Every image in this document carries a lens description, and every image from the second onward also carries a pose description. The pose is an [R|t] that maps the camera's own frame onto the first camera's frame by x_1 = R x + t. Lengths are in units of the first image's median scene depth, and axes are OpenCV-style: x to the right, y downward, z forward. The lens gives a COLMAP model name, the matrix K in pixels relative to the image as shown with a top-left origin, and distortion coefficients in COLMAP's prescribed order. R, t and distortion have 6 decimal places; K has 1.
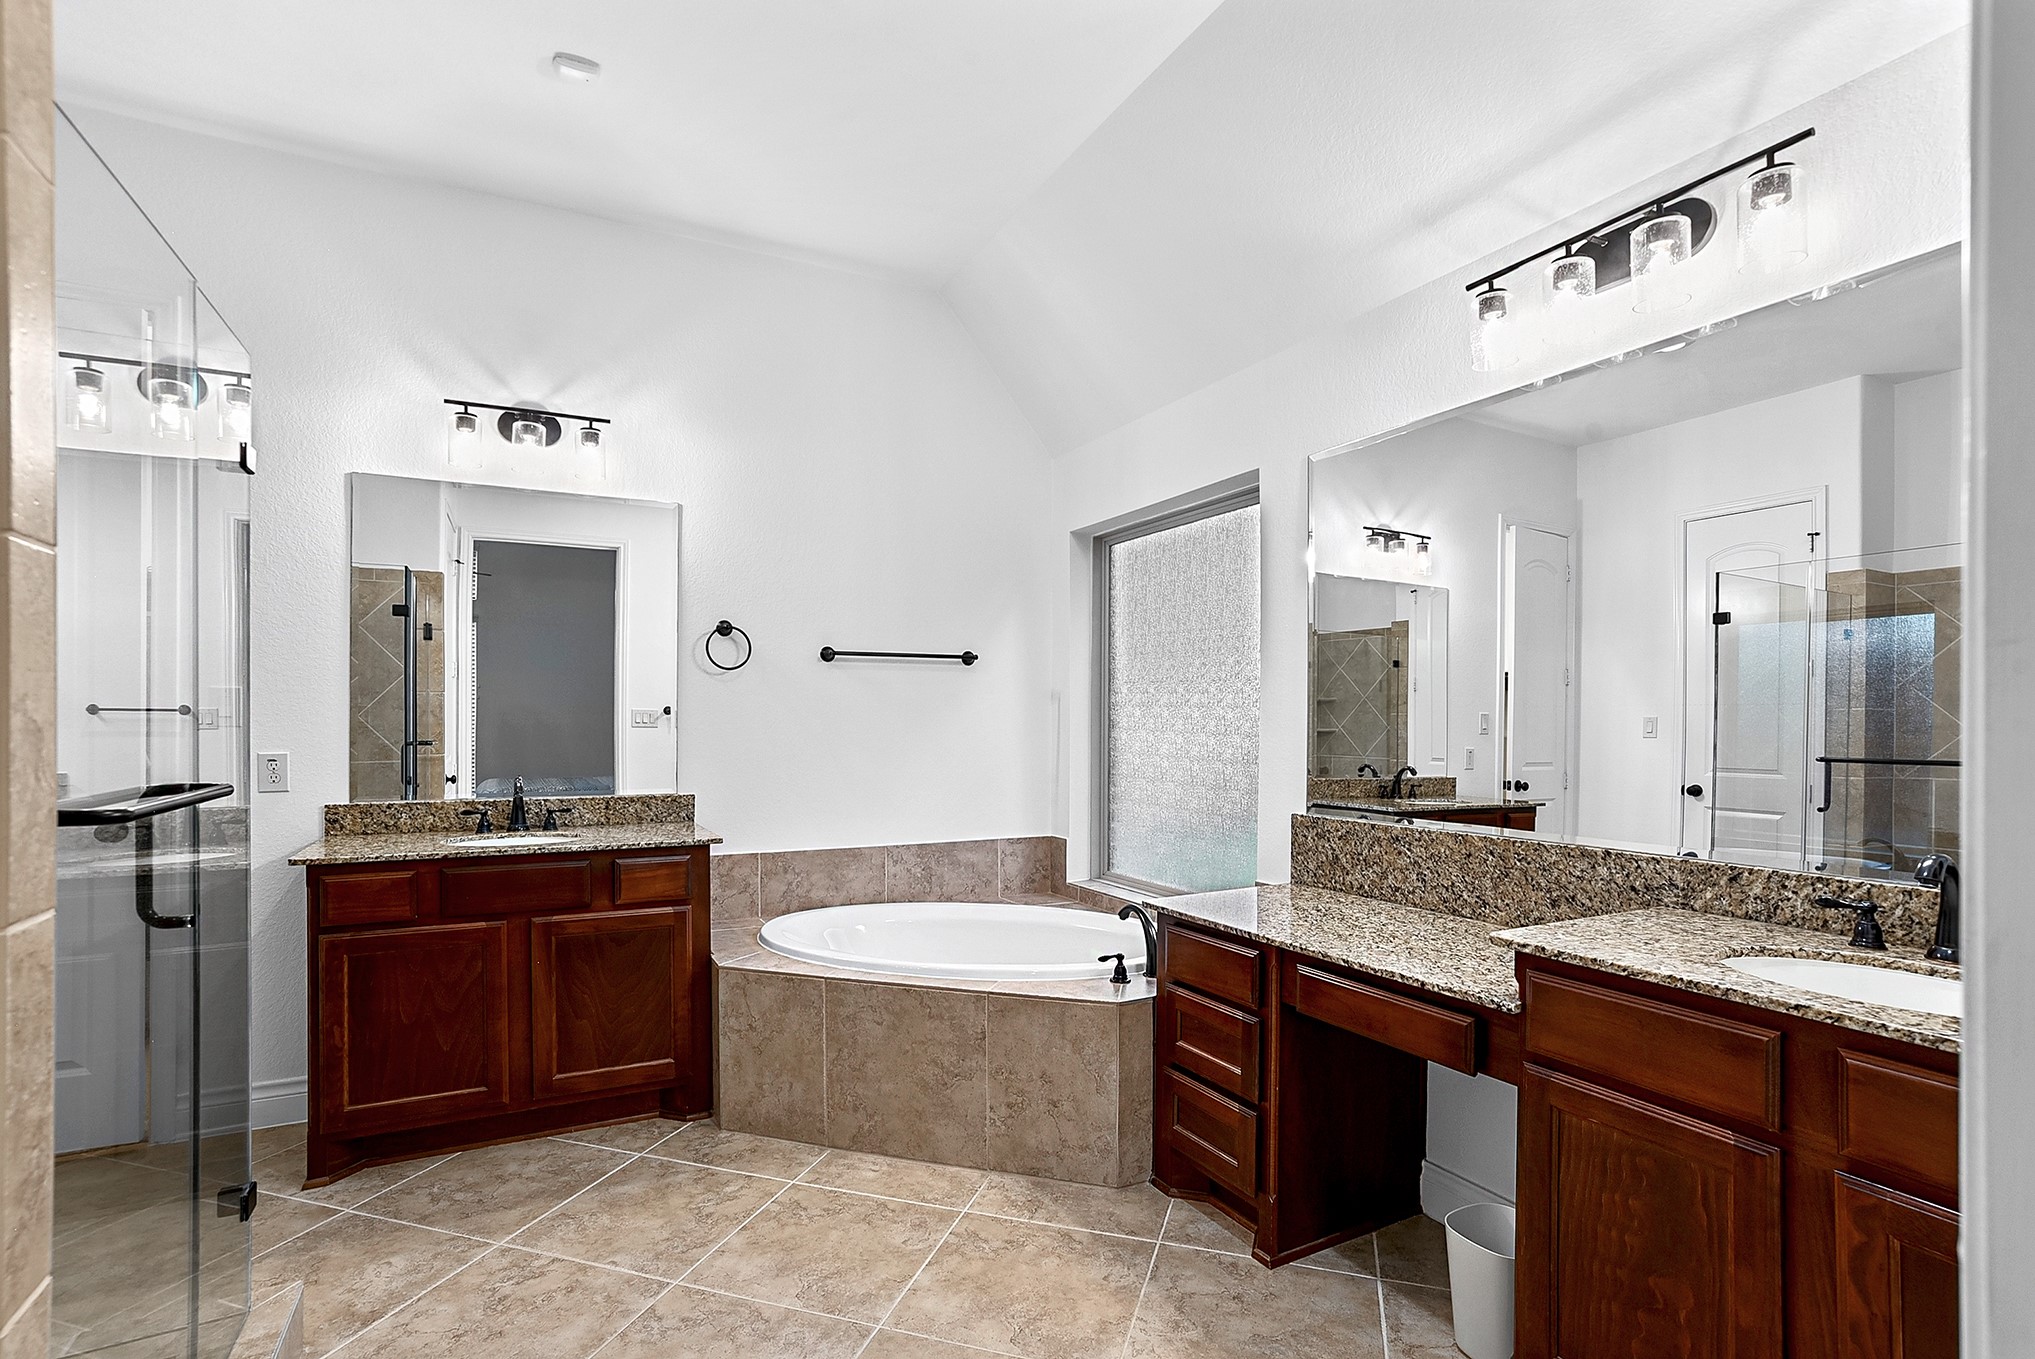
lens RADIAL K [[957.3, 0, 1013.1], [0, 957.3, 728.6], [0, 0, 1]] dist [-0.000702, -0.000012]
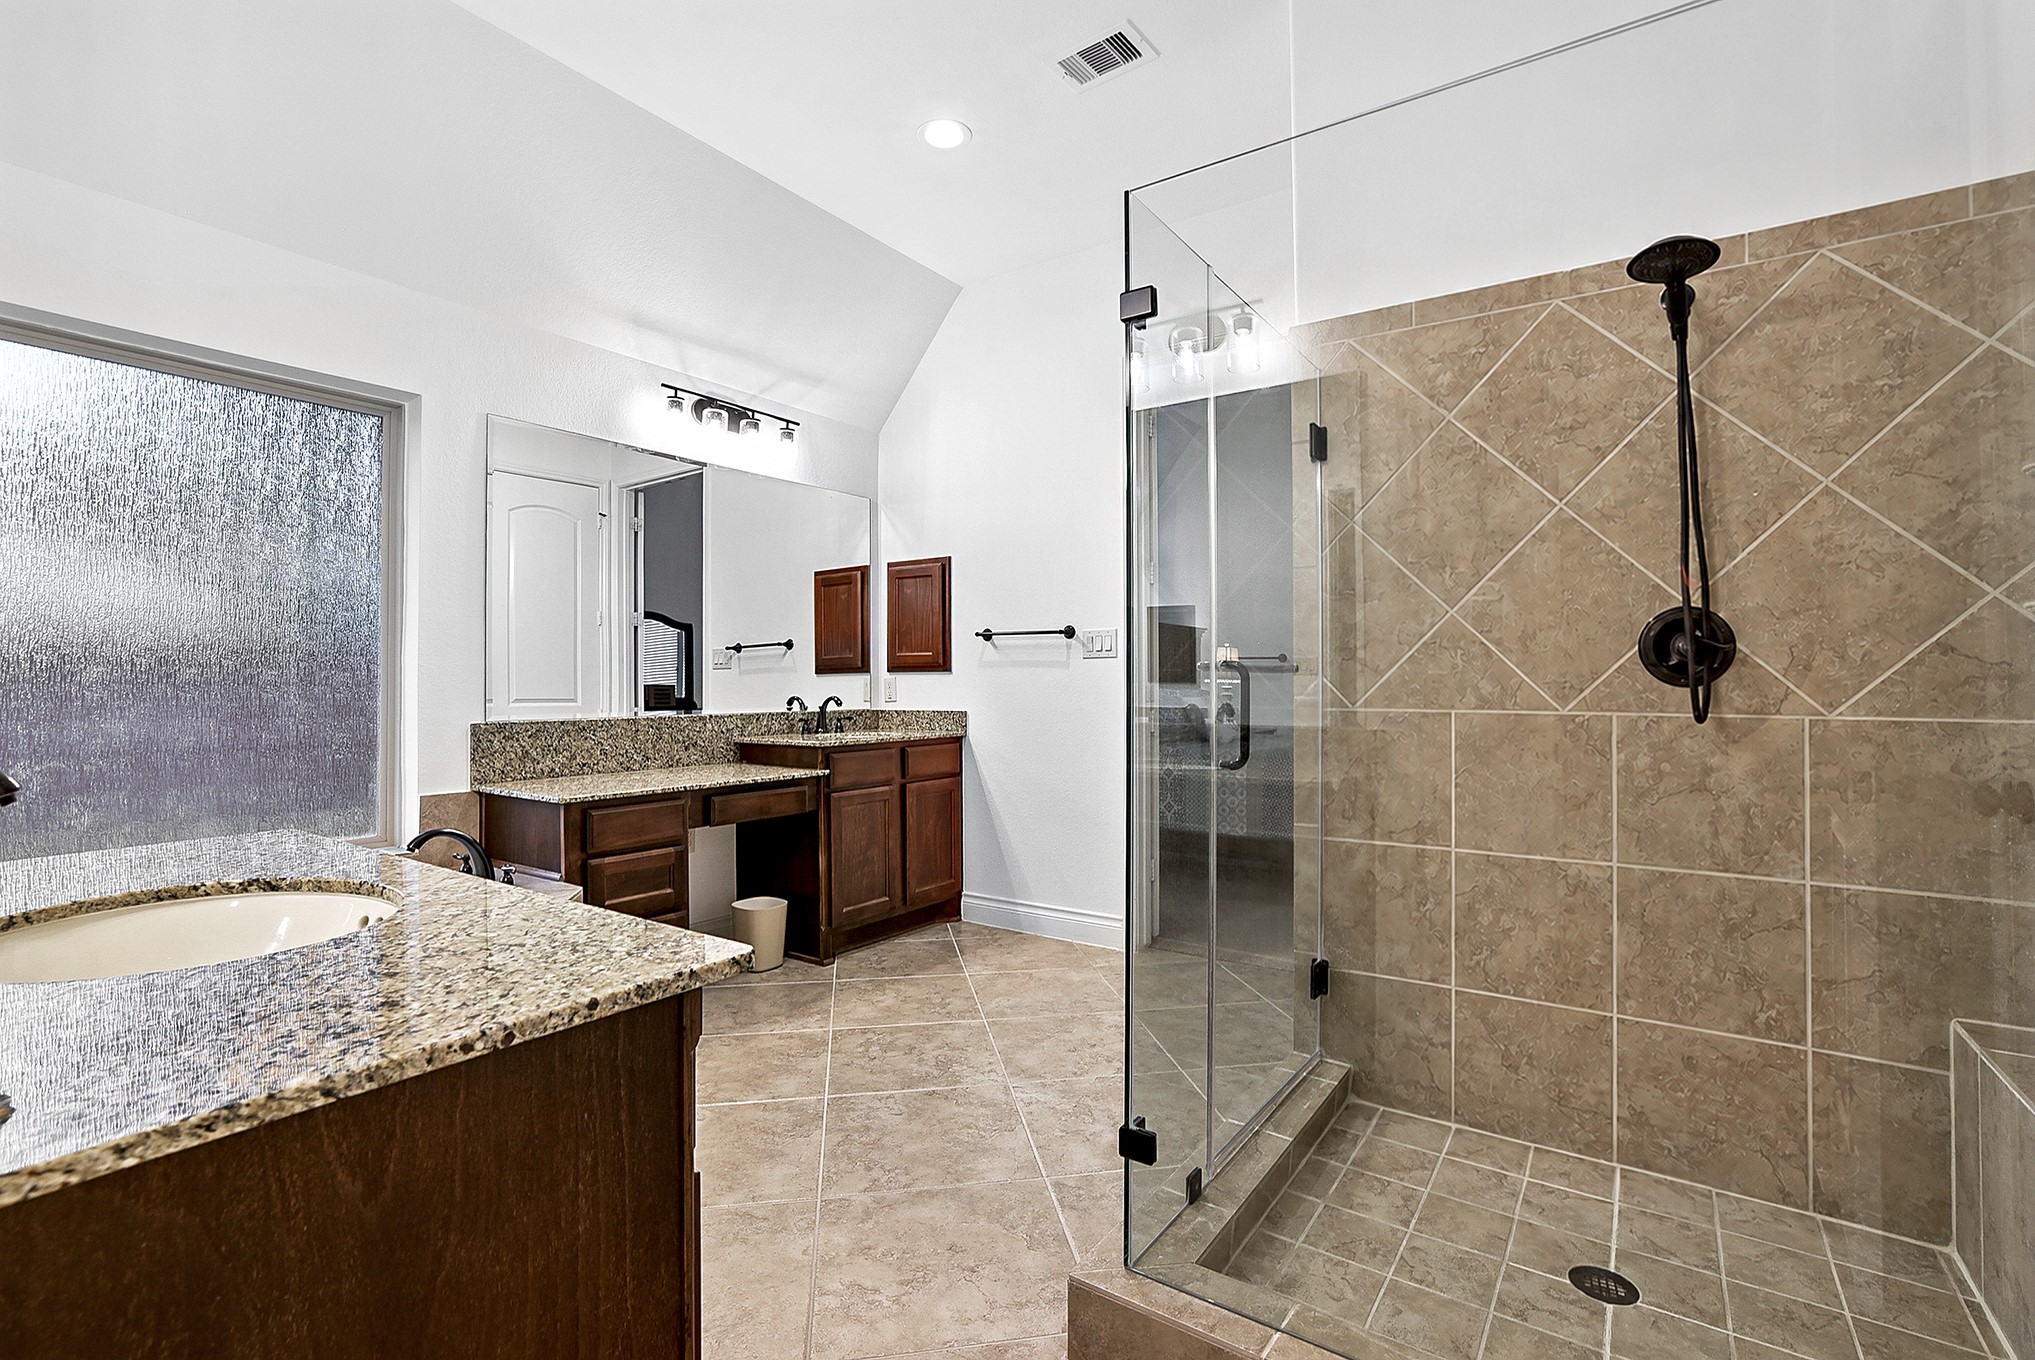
lens RADIAL K [[913.7, 0, 1017.4], [0, 913.7, 677.1], [0, 0, 1]] dist [-0.000564, -0.000021]
pose [[-0.465129, 0.004663, 0.885231, -1.187951], [0.006529, 0.999977, -0.001837, 0.051213], [-0.885219, 0.004925, -0.465149, 1.172688]]
